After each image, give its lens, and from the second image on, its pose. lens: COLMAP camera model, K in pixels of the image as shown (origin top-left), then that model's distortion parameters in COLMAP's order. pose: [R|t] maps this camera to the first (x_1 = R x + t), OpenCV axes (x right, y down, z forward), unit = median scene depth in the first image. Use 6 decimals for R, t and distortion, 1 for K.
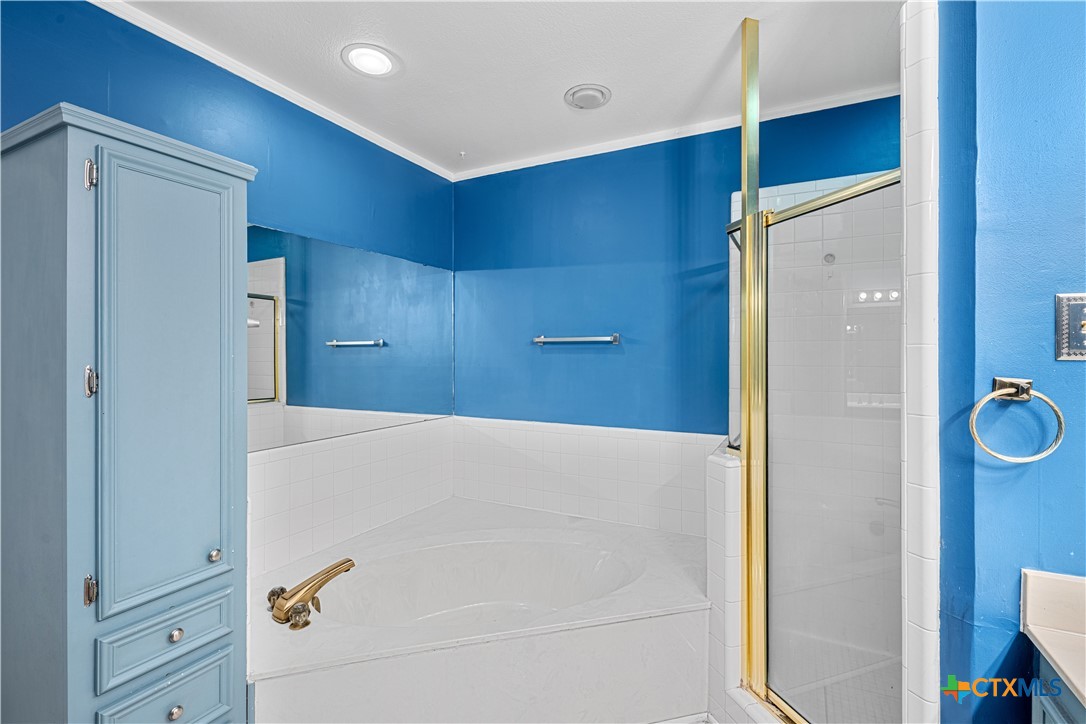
lens RADIAL K [[497.4, 0, 538.7], [0, 497.4, 352.9], [0, 0, 1]] dist [0.005773, -0.003438]
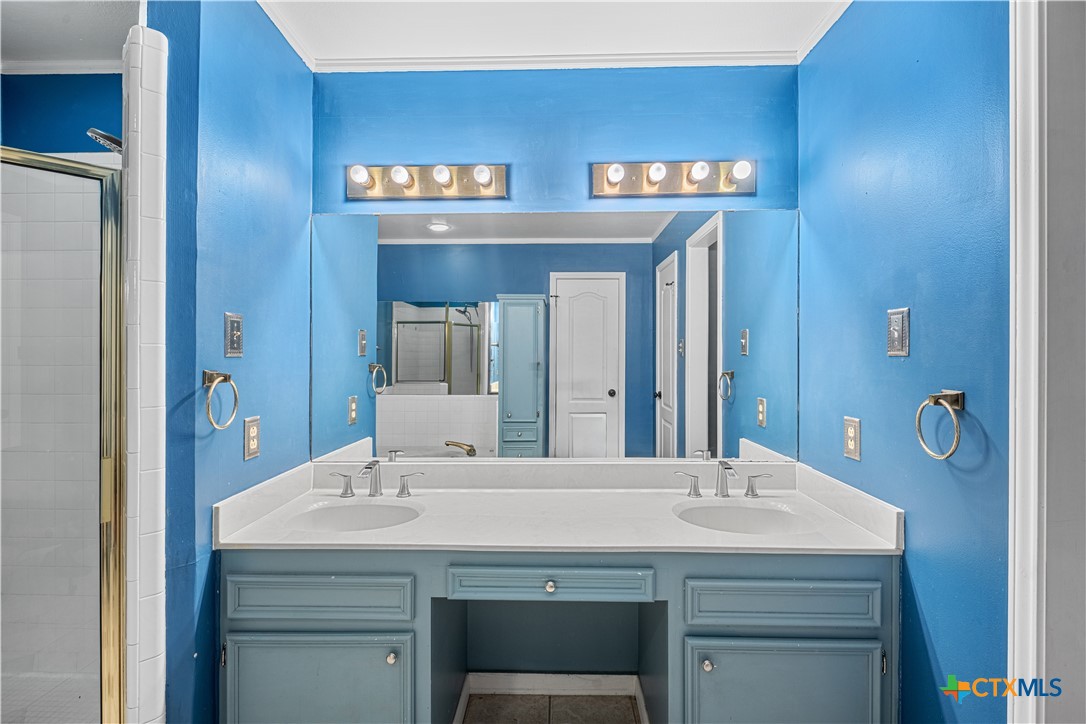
lens RADIAL K [[497.4, 0, 554.4], [0, 497.4, 356.2], [0, 0, 1]] dist [0.005773, -0.003438]
pose [[-0.466849, -0.007142, 0.884308, -0.684935], [-0.005650, 0.999971, 0.005093, -0.000243], [-0.884319, -0.002619, -0.466876, 0.767470]]
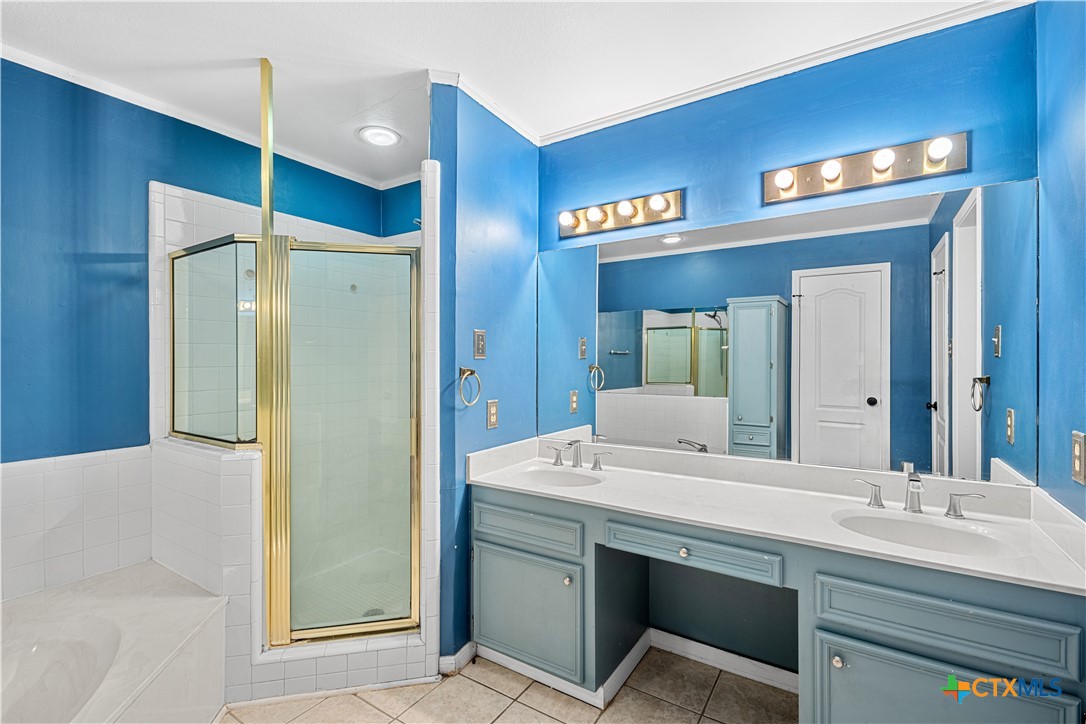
lens RADIAL K [[497.4, 0, 547.5], [0, 497.4, 362.4], [0, 0, 1]] dist [0.005773, -0.003438]
pose [[0.073567, -0.010491, 0.997235, -1.105940], [-0.002023, 0.999941, 0.010669, 0.006236], [-0.997288, -0.002802, 0.073541, 0.466358]]
